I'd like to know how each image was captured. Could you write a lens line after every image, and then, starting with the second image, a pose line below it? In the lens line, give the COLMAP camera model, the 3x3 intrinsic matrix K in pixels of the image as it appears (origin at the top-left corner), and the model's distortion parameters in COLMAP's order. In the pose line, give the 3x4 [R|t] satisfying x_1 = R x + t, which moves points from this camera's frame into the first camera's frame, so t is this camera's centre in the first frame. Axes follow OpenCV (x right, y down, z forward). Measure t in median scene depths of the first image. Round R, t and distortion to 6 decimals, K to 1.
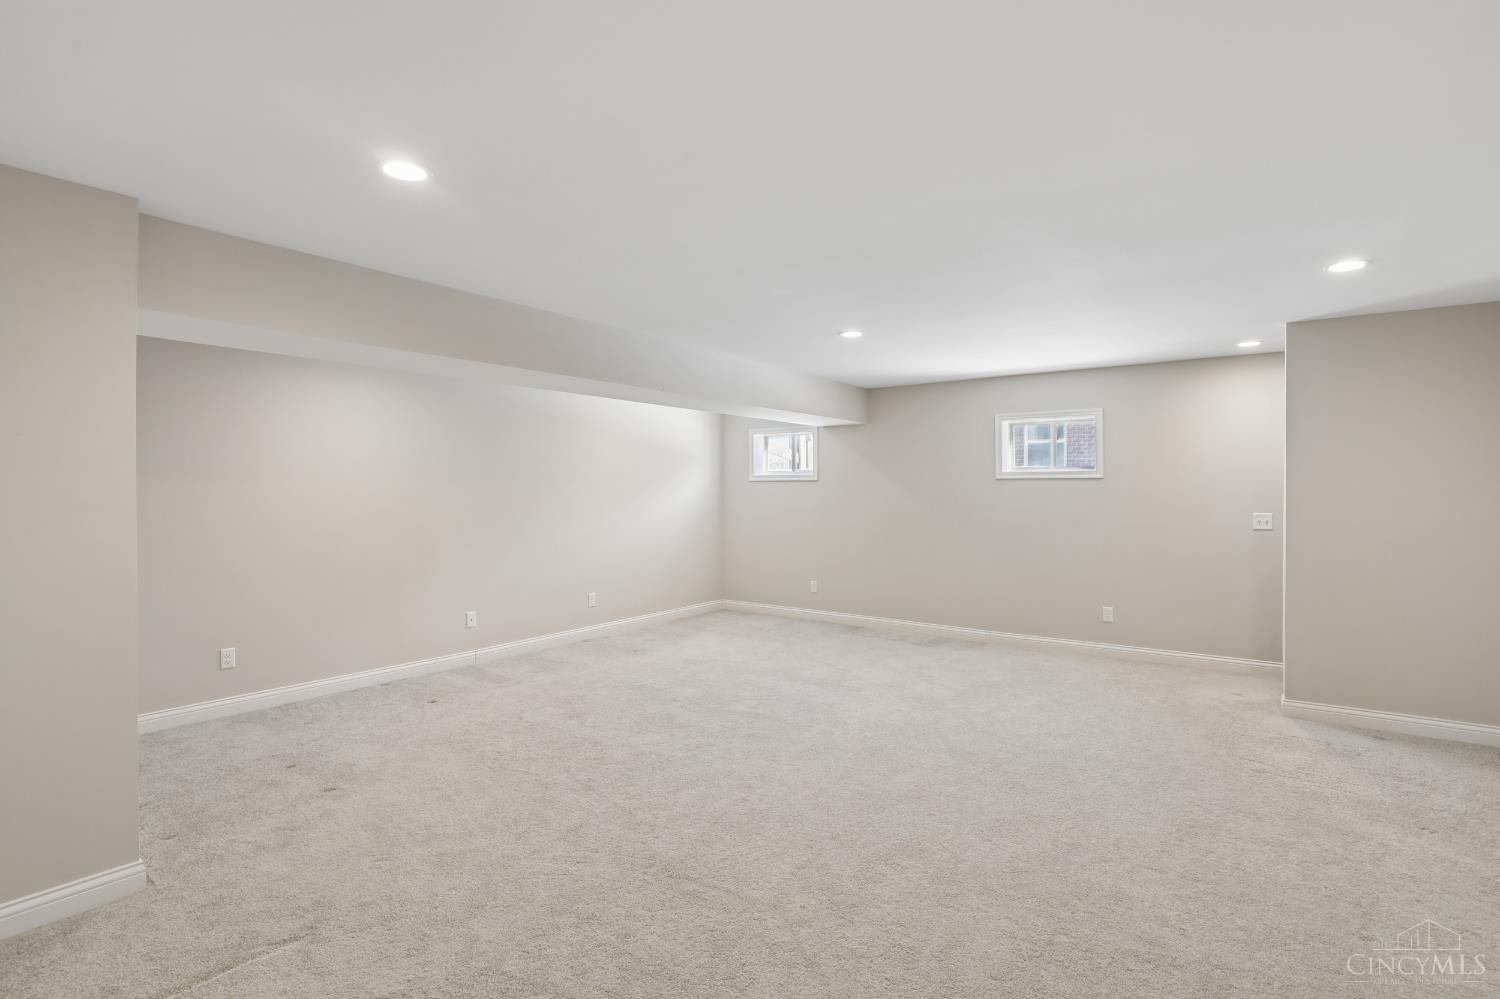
lens RADIAL K [[702.1, 0, 757.6], [0, 702.1, 484.1], [0, 0, 1]] dist [-0.028556, 0.000547]
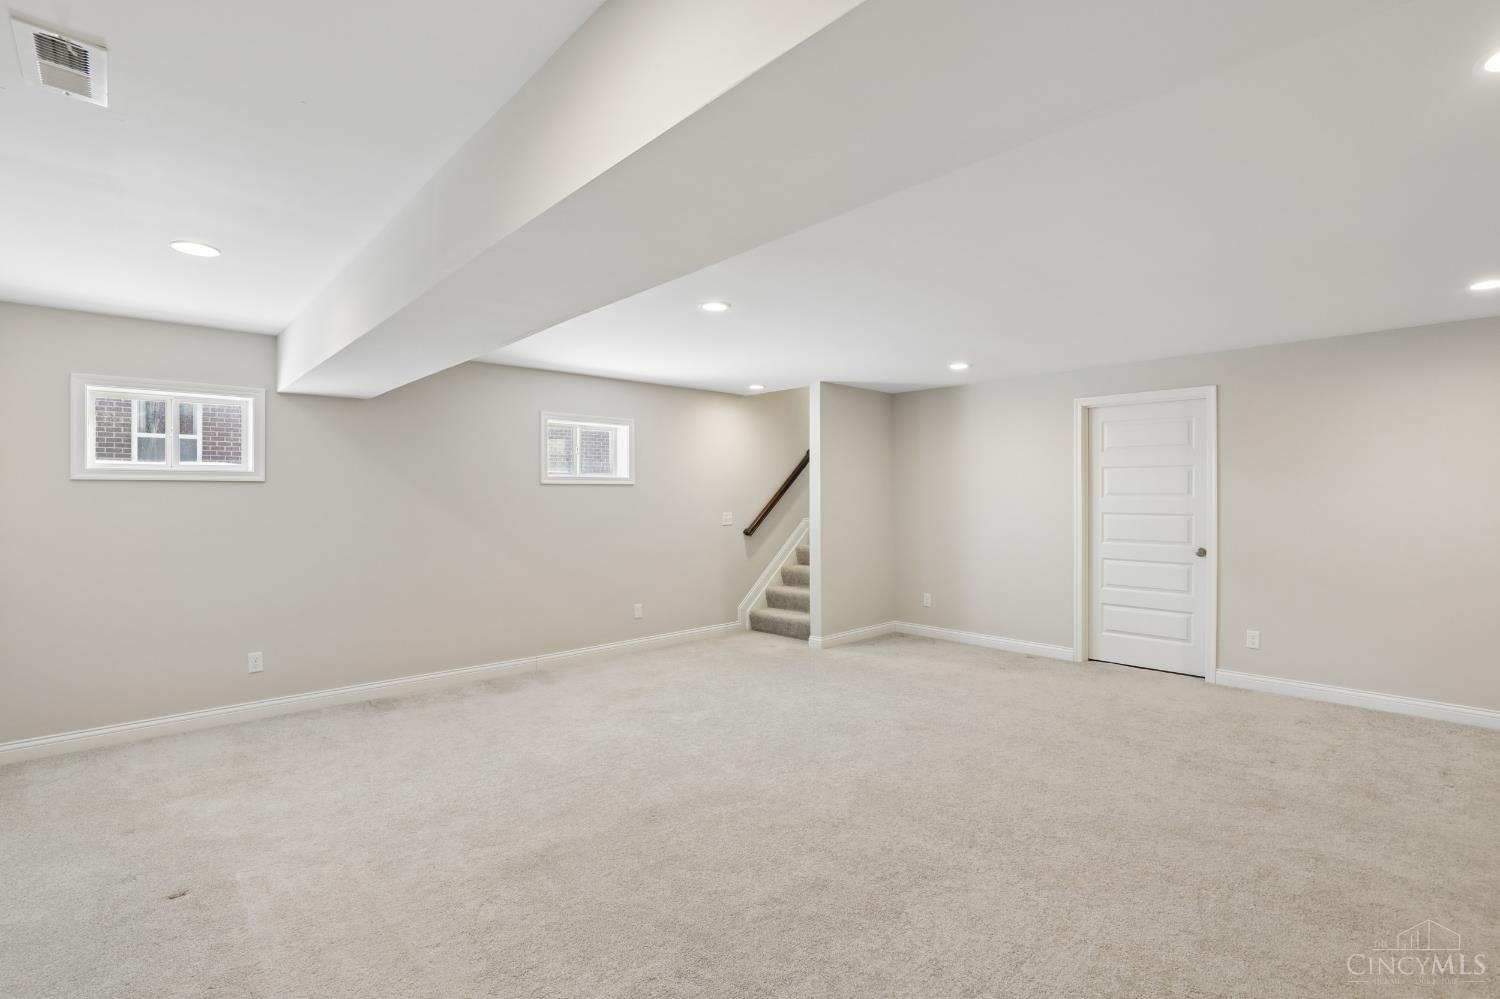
lens RADIAL K [[702.1, 0, 757.6], [0, 702.1, 484.1], [0, 0, 1]] dist [-0.028556, 0.000547]
pose [[0.203257, 0.008273, 0.979090, -0.502915], [-0.002886, 0.999965, -0.007850, -0.000019], [-0.979121, -0.001230, 0.203274, 0.588155]]
